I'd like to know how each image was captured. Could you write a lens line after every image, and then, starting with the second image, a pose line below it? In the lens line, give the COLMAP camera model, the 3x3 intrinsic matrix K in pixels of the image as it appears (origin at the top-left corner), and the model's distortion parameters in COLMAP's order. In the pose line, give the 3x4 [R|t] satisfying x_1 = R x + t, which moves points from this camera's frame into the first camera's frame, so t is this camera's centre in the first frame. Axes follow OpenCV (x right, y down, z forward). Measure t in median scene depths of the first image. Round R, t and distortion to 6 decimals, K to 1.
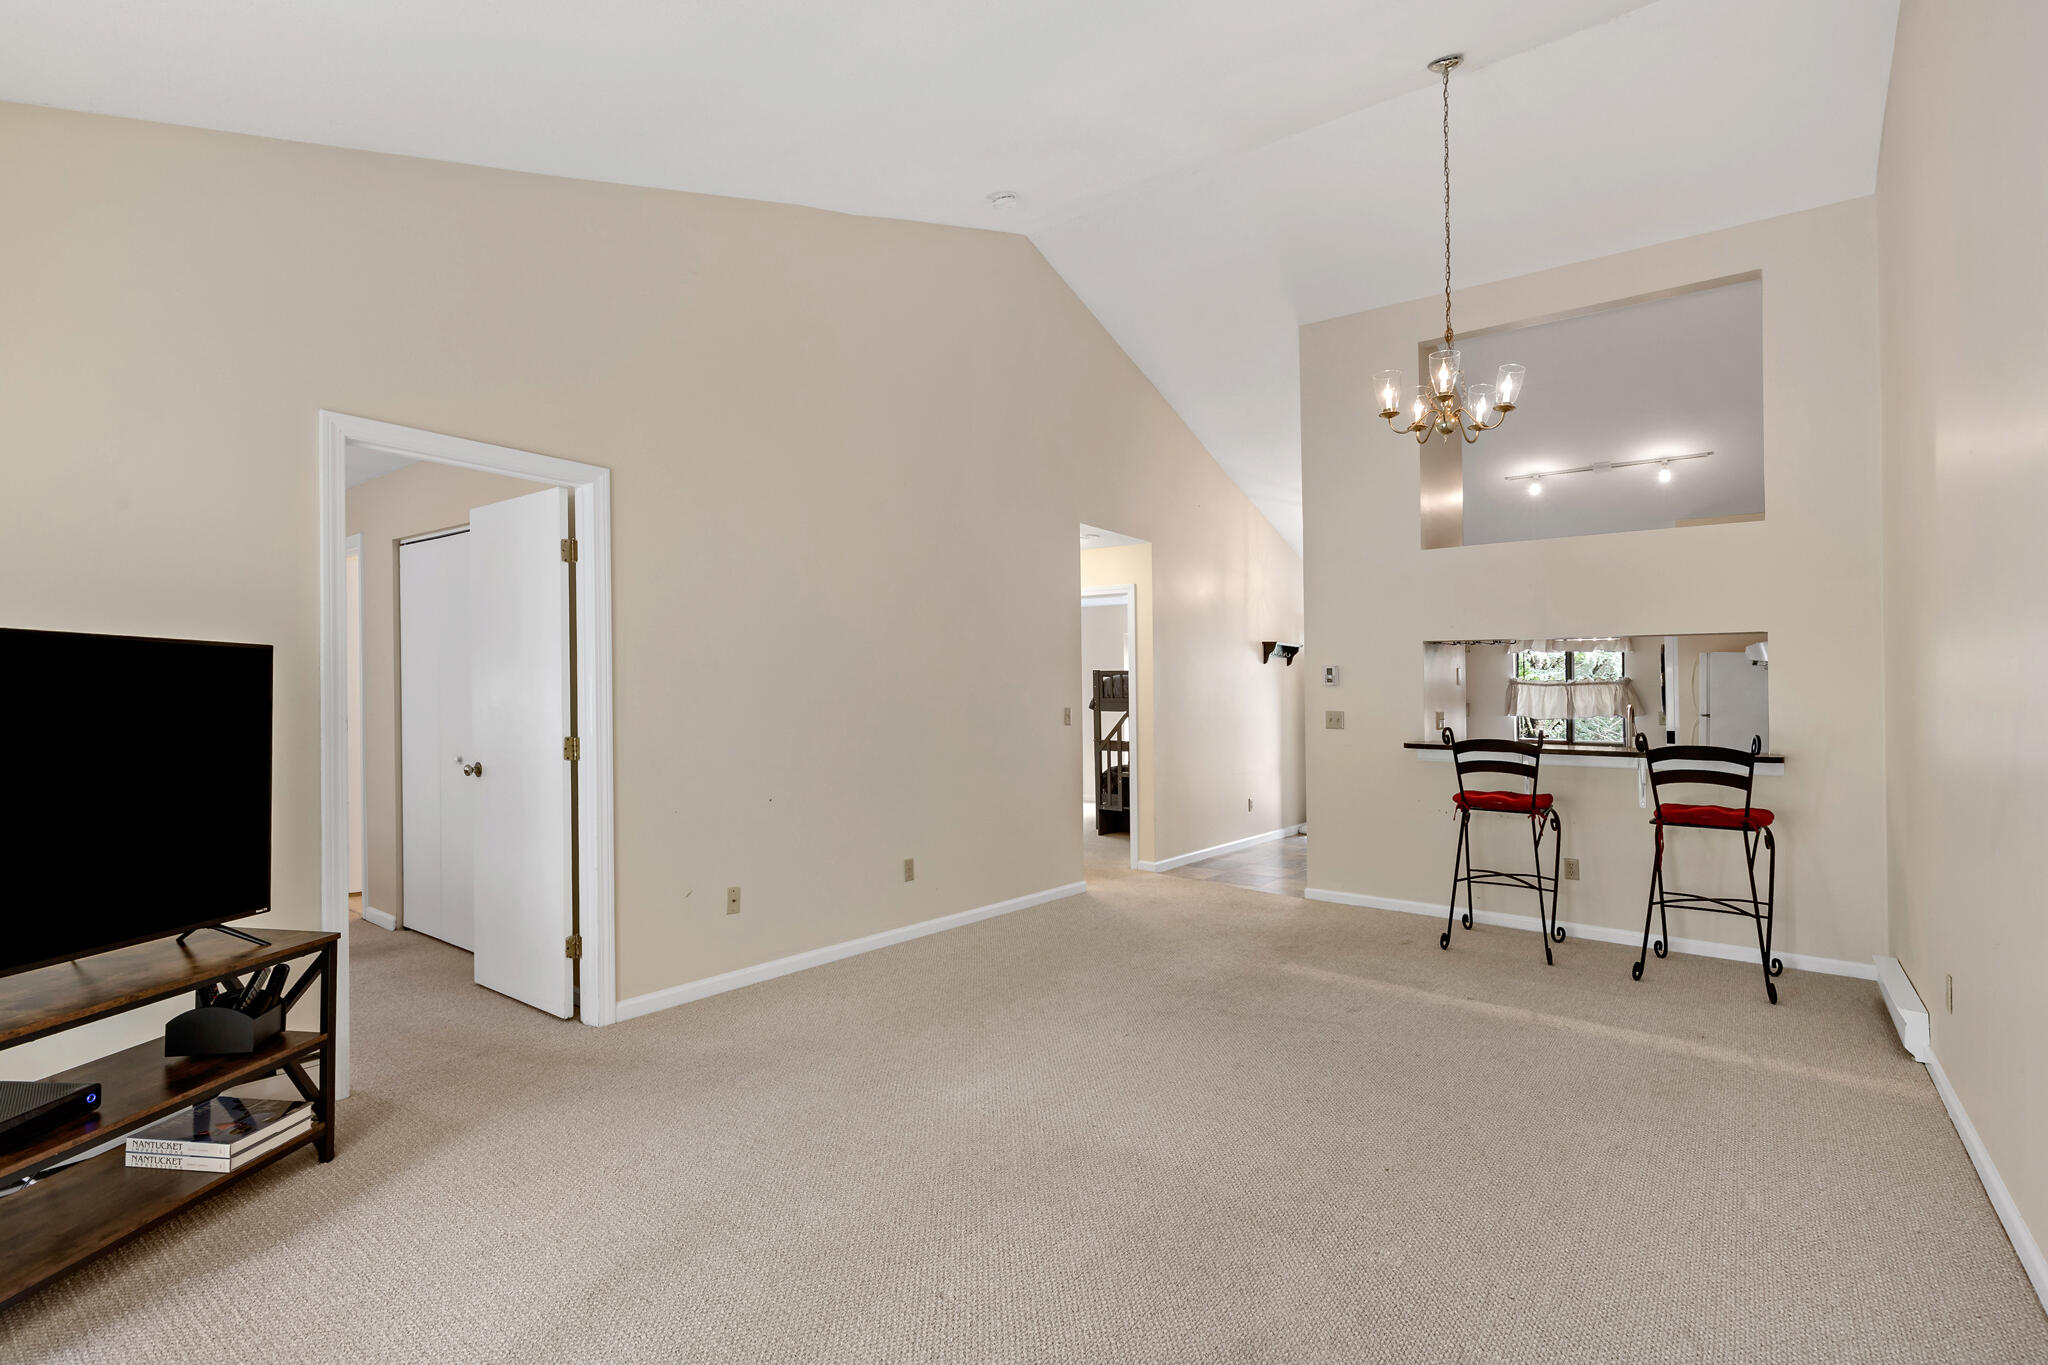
lens RADIAL K [[946.0, 0, 1023.6], [0, 946.0, 694.6], [0, 0, 1]] dist [0.015708, -0.002299]
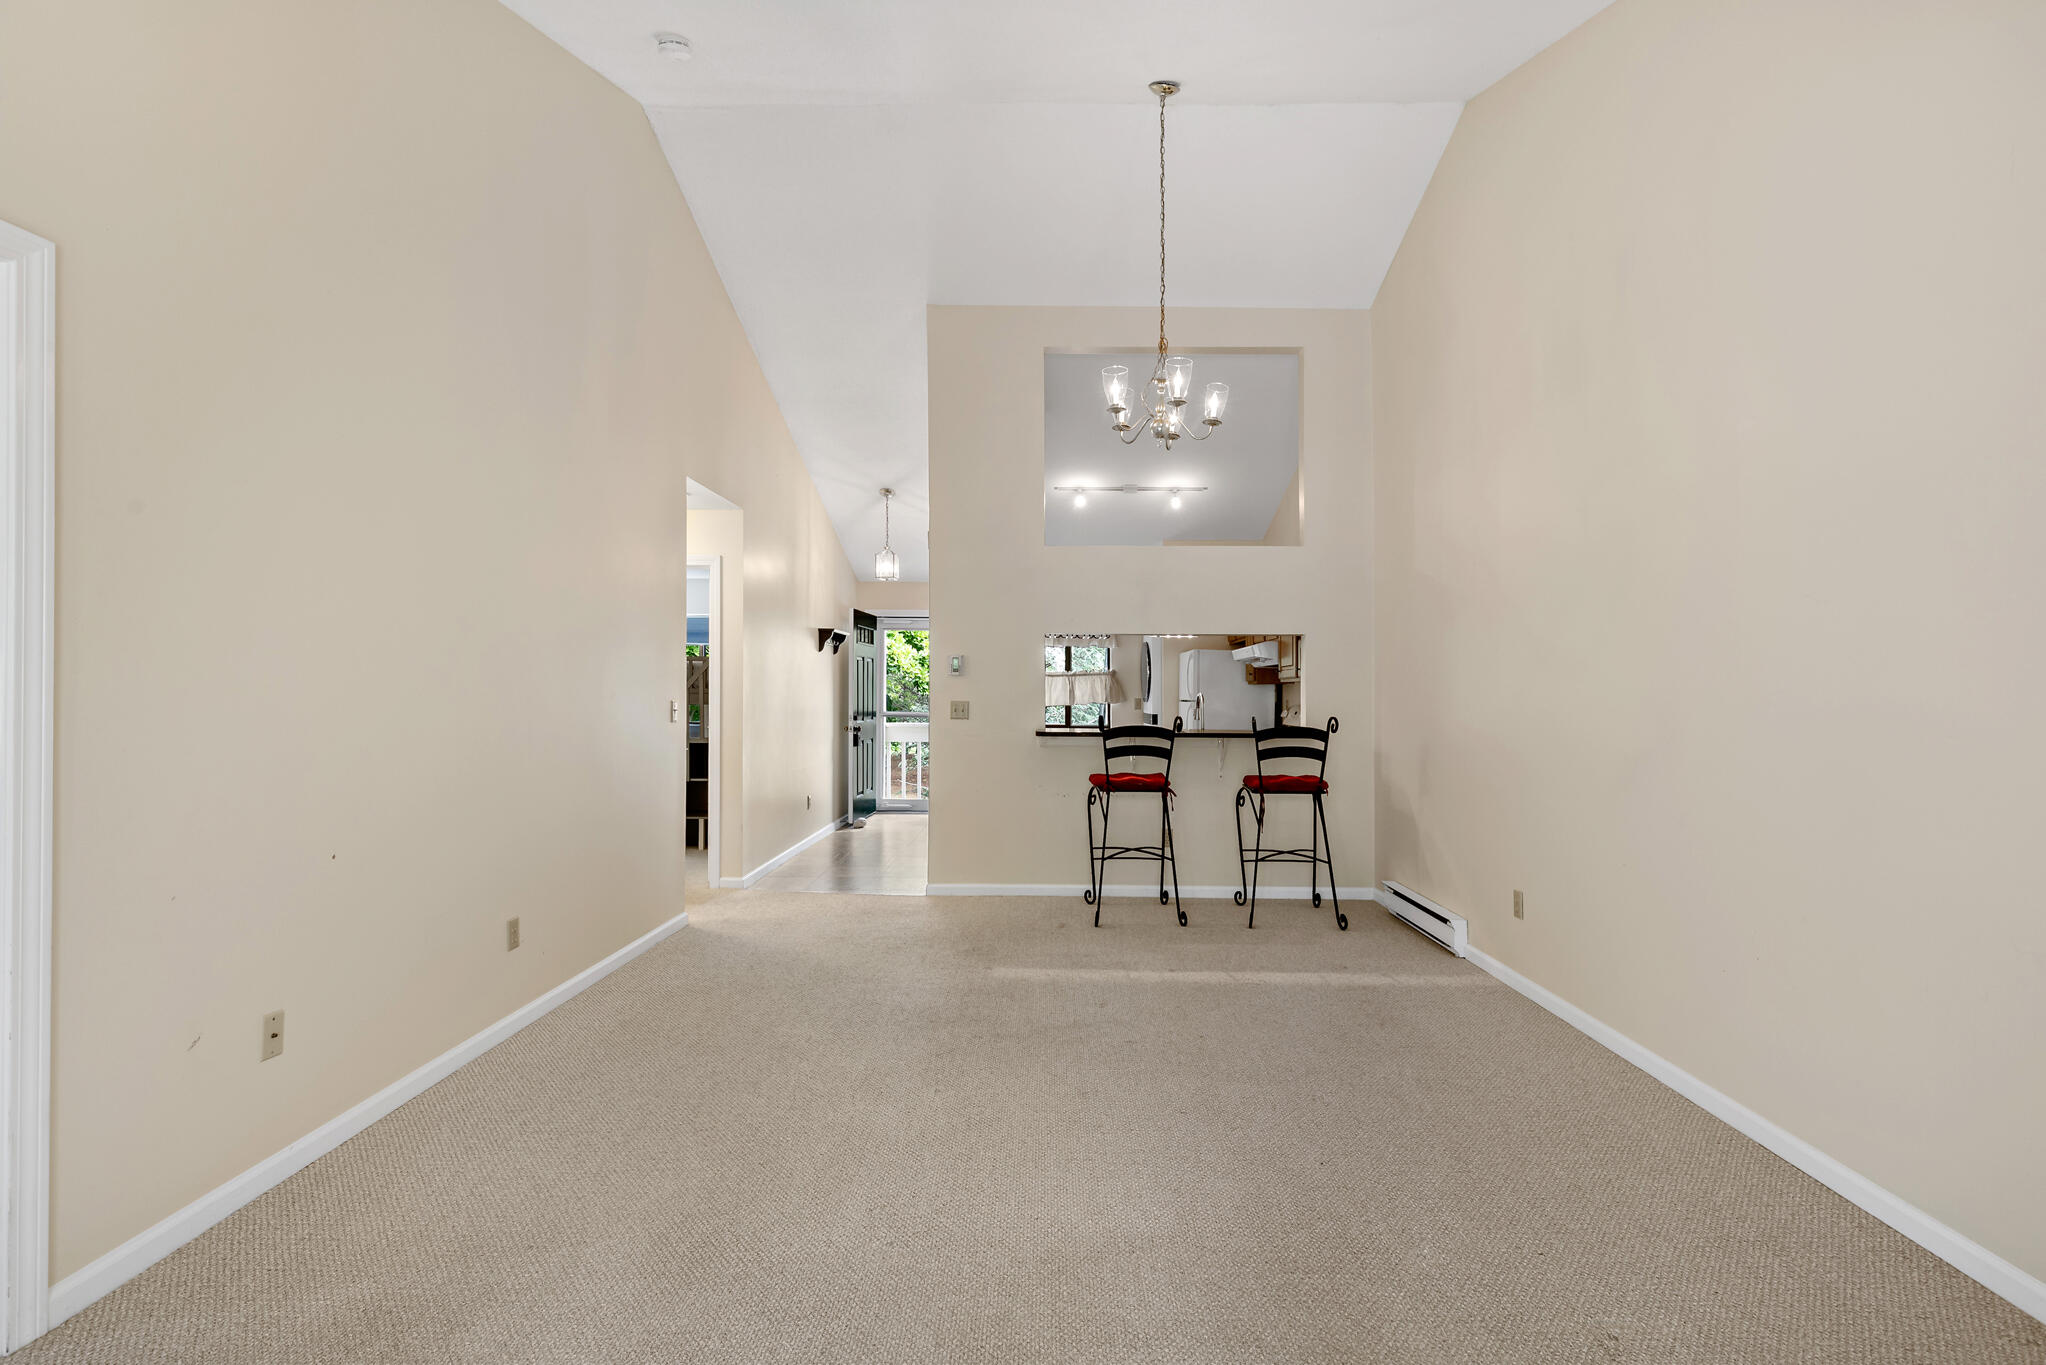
lens RADIAL K [[945.1, 0, 1034.7], [0, 945.1, 673.2], [0, 0, 1]] dist [0.015708, -0.002299]
pose [[0.799953, 0.005971, 0.600033, -0.241656], [0.000443, 0.999944, -0.010541, -0.001698], [-0.600062, 0.008698, 0.799906, 0.200569]]
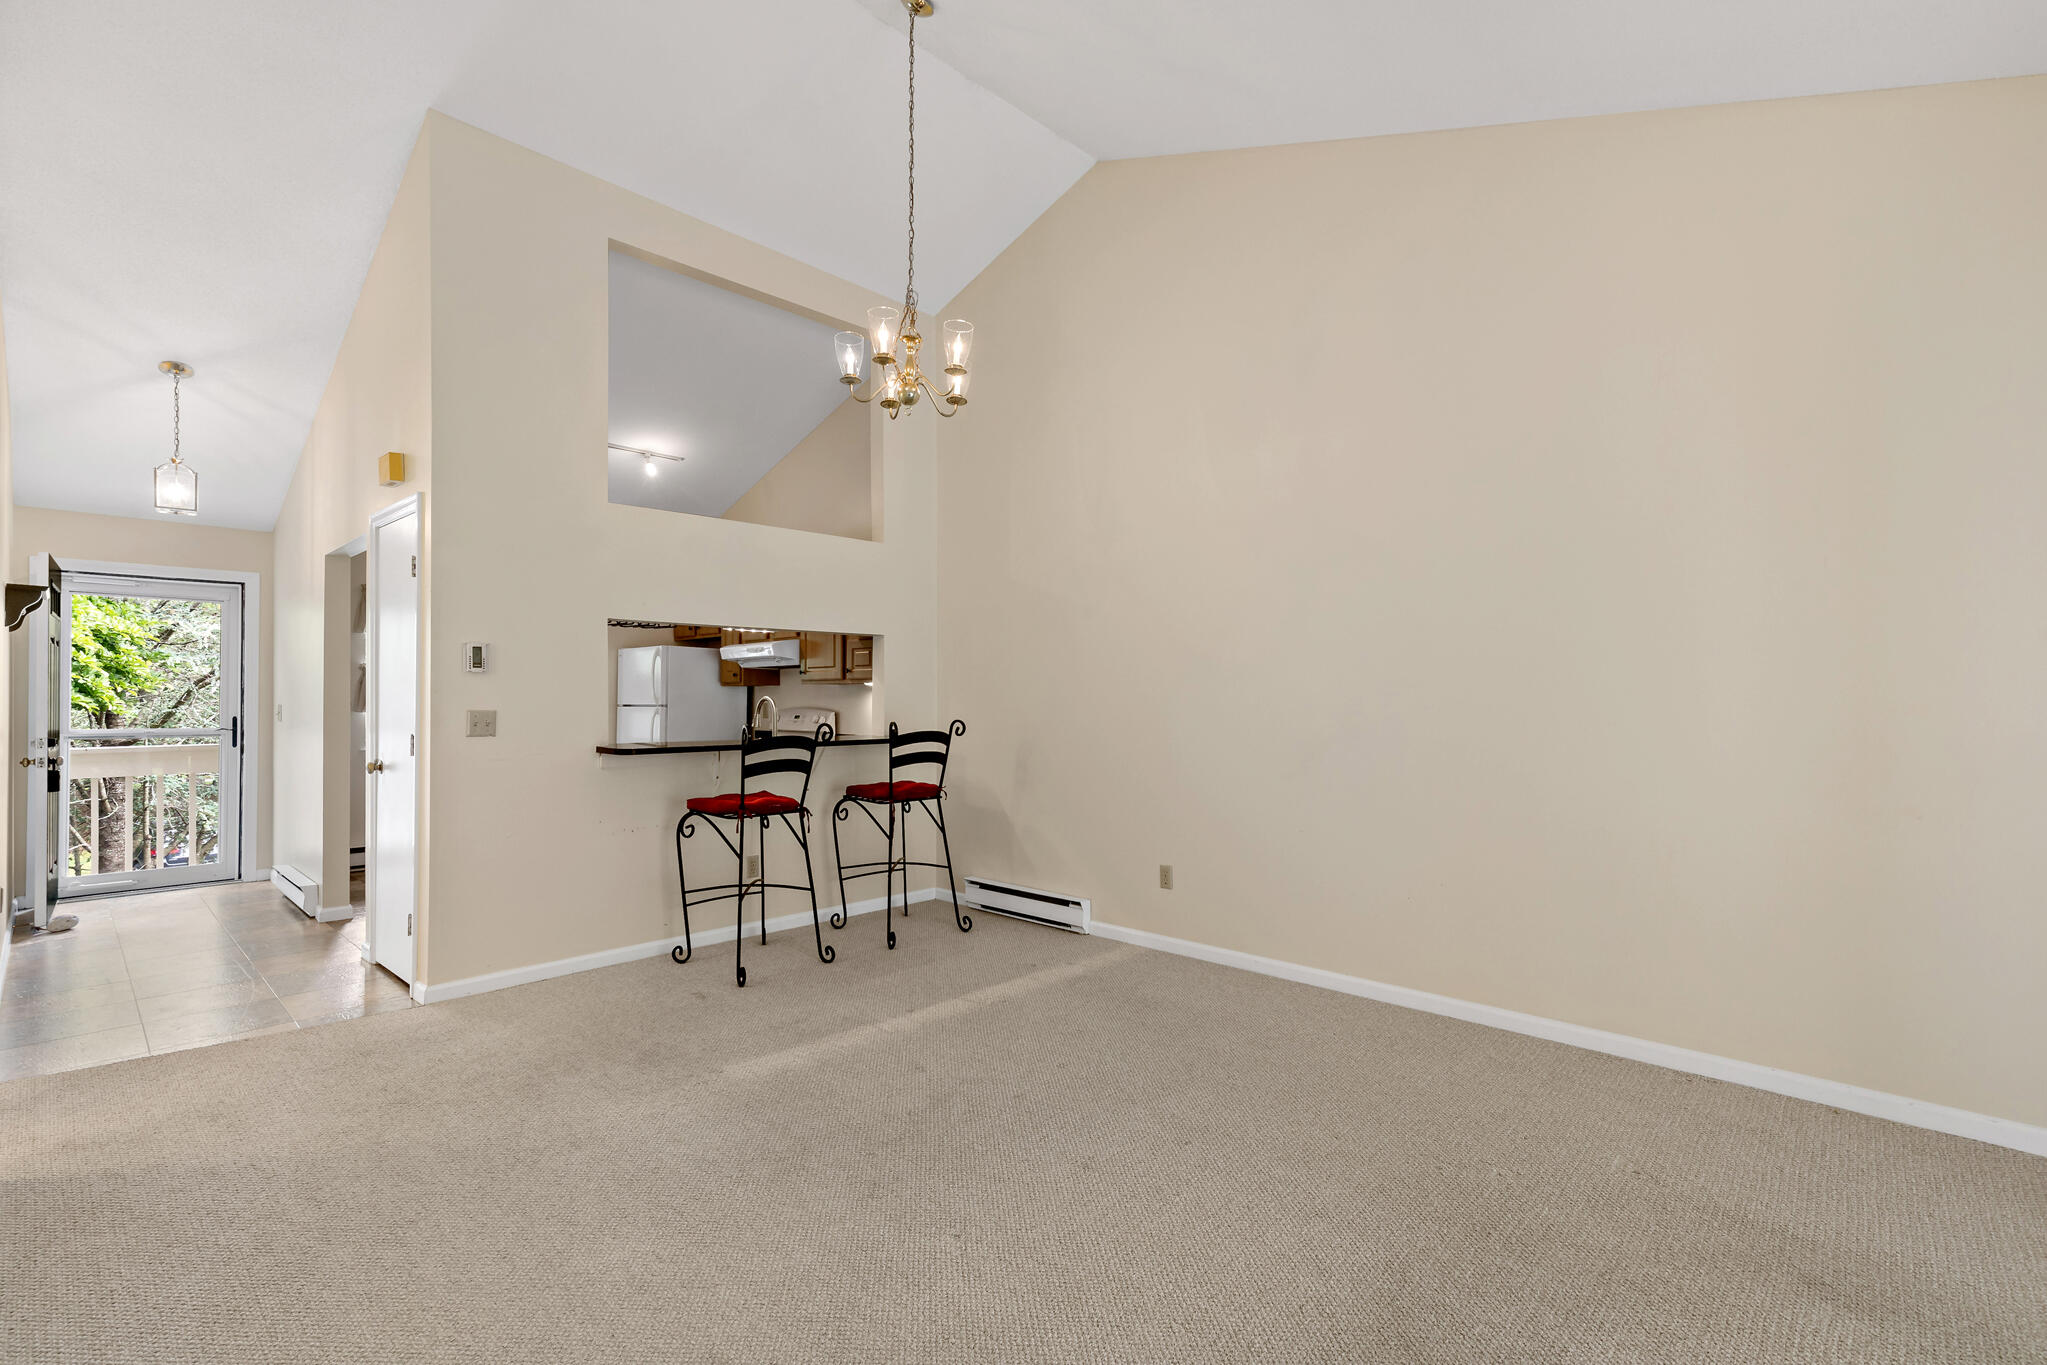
lens RADIAL K [[945.6, 0, 1025.7], [0, 945.6, 681.2], [0, 0, 1]] dist [0.015708, -0.002299]
pose [[0.097543, 0.005709, 0.995215, -0.374282], [-0.002679, 0.999981, -0.005473, -0.000689], [-0.995228, -0.002132, 0.097556, 0.660372]]
